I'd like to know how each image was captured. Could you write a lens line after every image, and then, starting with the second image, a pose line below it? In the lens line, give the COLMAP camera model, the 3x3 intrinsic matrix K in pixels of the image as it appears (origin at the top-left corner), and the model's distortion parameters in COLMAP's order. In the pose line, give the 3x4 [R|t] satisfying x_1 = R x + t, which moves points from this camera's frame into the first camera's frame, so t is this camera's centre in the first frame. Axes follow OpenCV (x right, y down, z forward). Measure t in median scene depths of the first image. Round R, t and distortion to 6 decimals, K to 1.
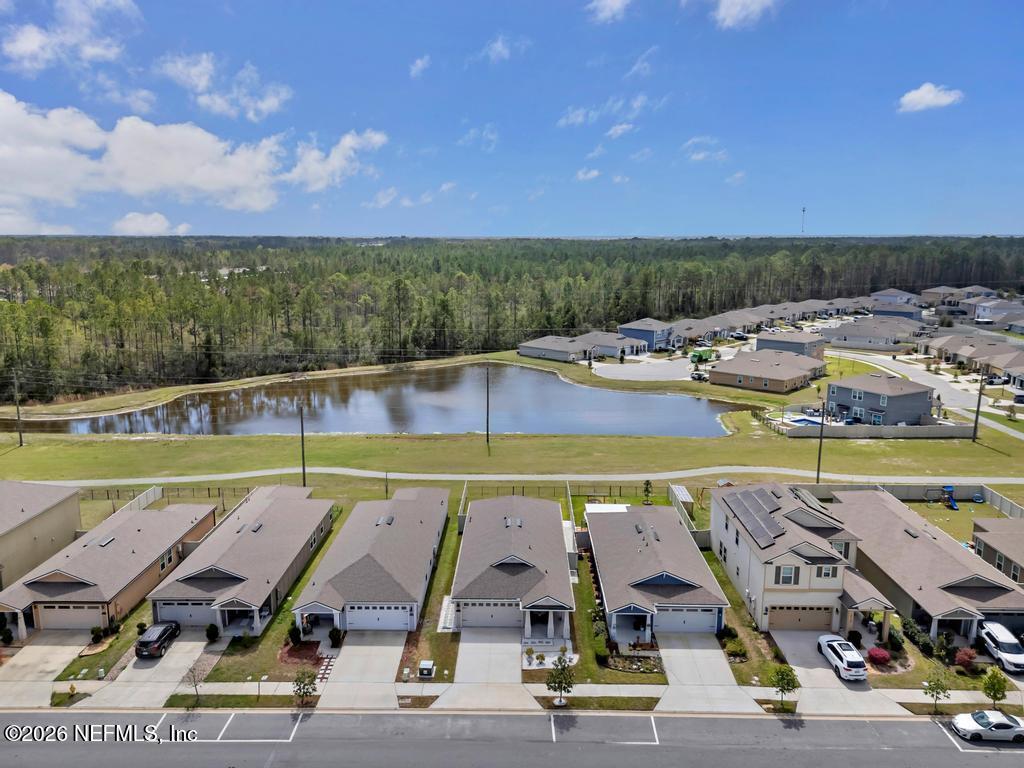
lens RADIAL K [[761.0, 0, 505.1], [0, 761.0, 387.2], [0, 0, 1]] dist [0.078652, -0.072982]
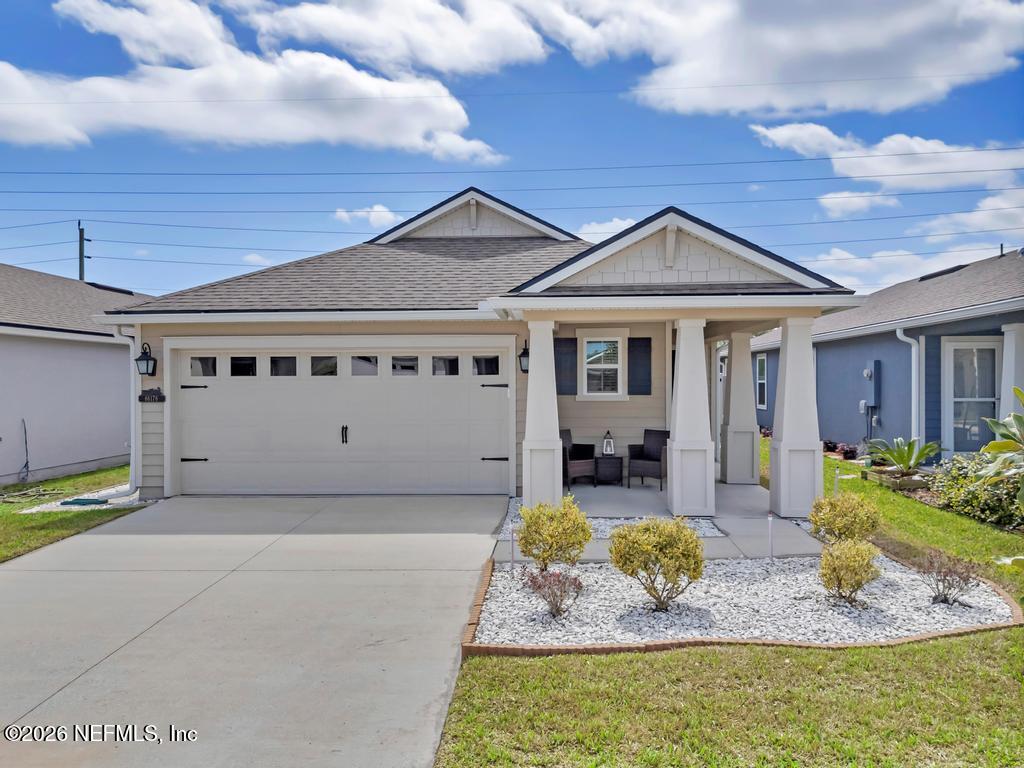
lens RADIAL K [[761.0, 0, 505.1], [0, 761.0, 387.2], [0, 0, 1]] dist [0.078652, -0.072982]
pose [[0.999245, -0.006134, -0.038366, 0.028117], [-0.001548, 0.980390, -0.197061, 0.332250], [0.038823, 0.196972, 0.979640, 0.847290]]
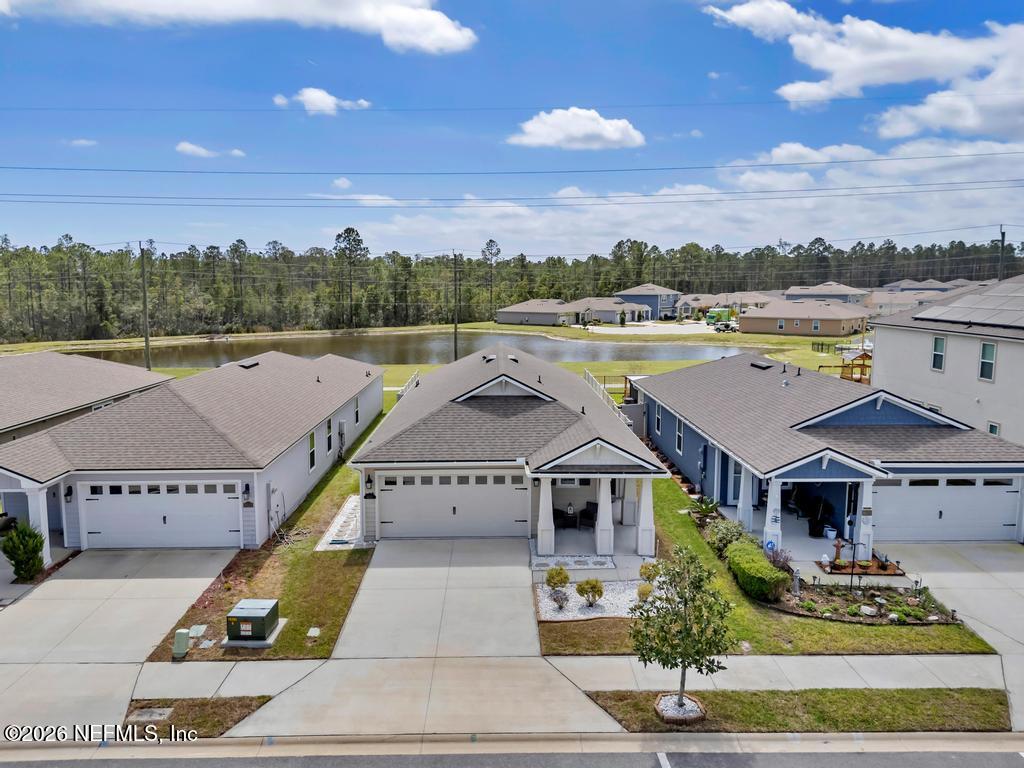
lens RADIAL K [[759.5, 0, 494.8], [0, 759.5, 371.1], [0, 0, 1]] dist [0.068011, -0.059048]
pose [[0.999757, -0.007261, 0.020814, -0.003701], [0.009035, 0.996219, -0.086407, 0.267976], [-0.020108, 0.086574, 0.996042, 0.611550]]
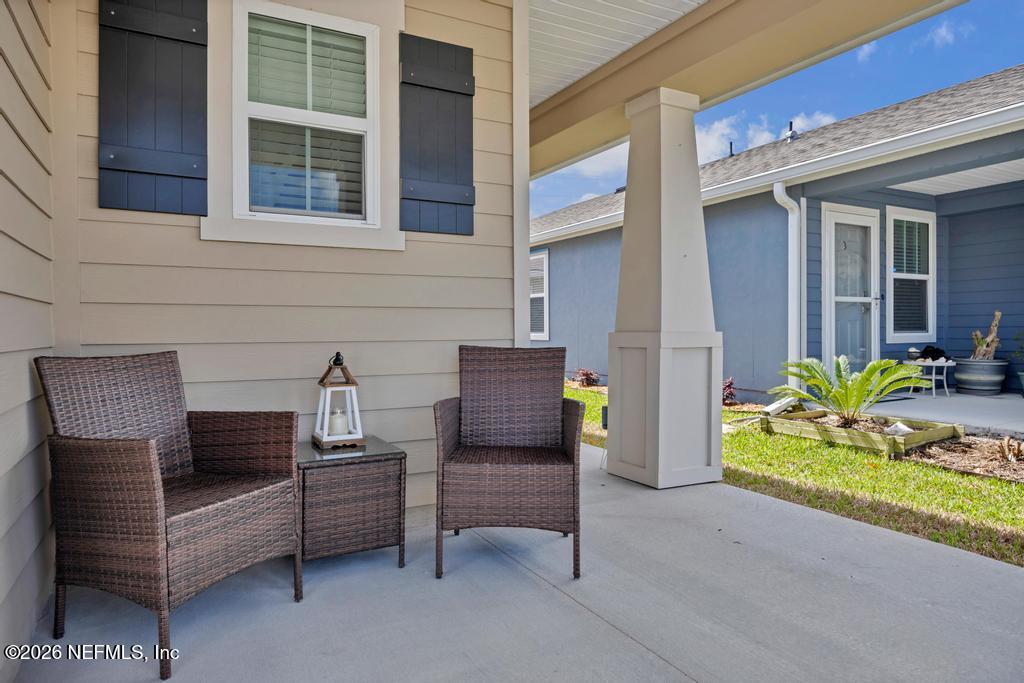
lens RADIAL K [[622.0, 0, 512.0], [0, 622.0, 341.5], [0, 0, 1]] dist [-0.001727, -0.000431]
pose [[0.866713, -0.016704, 0.498527, 0.036039], [0.109563, 0.981407, -0.157597, 0.311946], [-0.486626, 0.191212, 0.852428, 0.998748]]
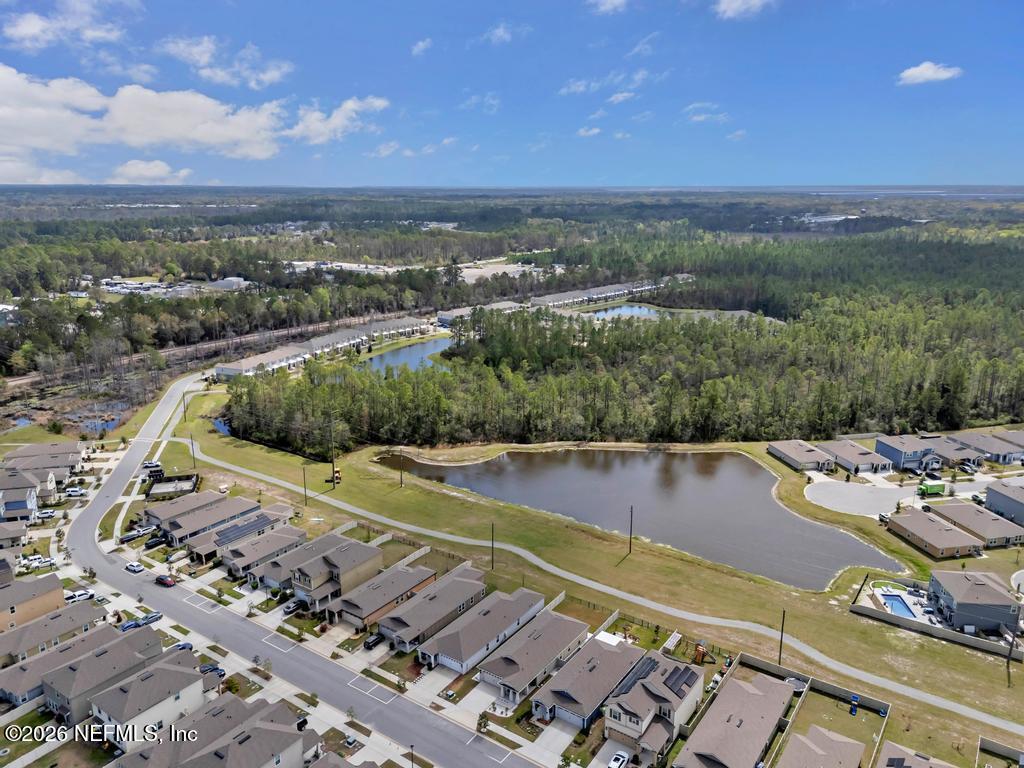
lens RADIAL K [[761.0, 0, 505.1], [0, 761.0, 387.2], [0, 0, 1]] dist [0.078652, -0.072982]
pose [[0.827615, 0.145658, -0.542067, 1.078252], [-0.107412, 0.988994, 0.101757, -0.749207], [0.550923, -0.025991, 0.834151, -0.764588]]
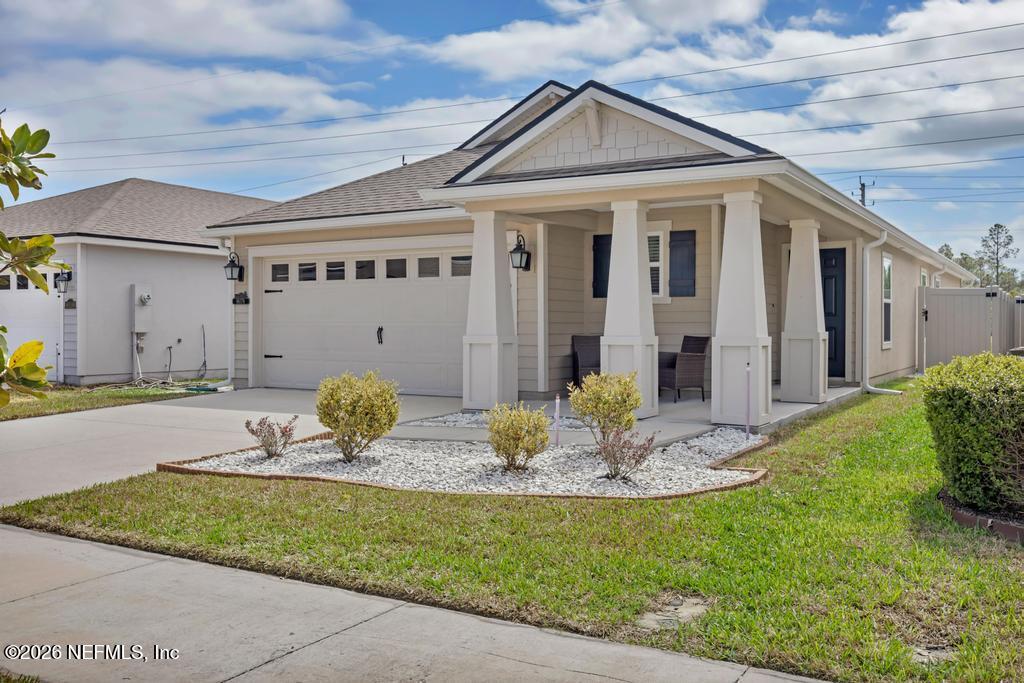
lens RADIAL K [[913.5, 0, 507.6], [0, 913.5, 323.0], [0, 0, 1]] dist [0.001104, 0.002039]
pose [[0.868224, -0.001977, -0.496168, 0.122466], [-0.101644, 0.978076, -0.181760, 0.342346], [0.485649, 0.208241, 0.848988, 0.849950]]
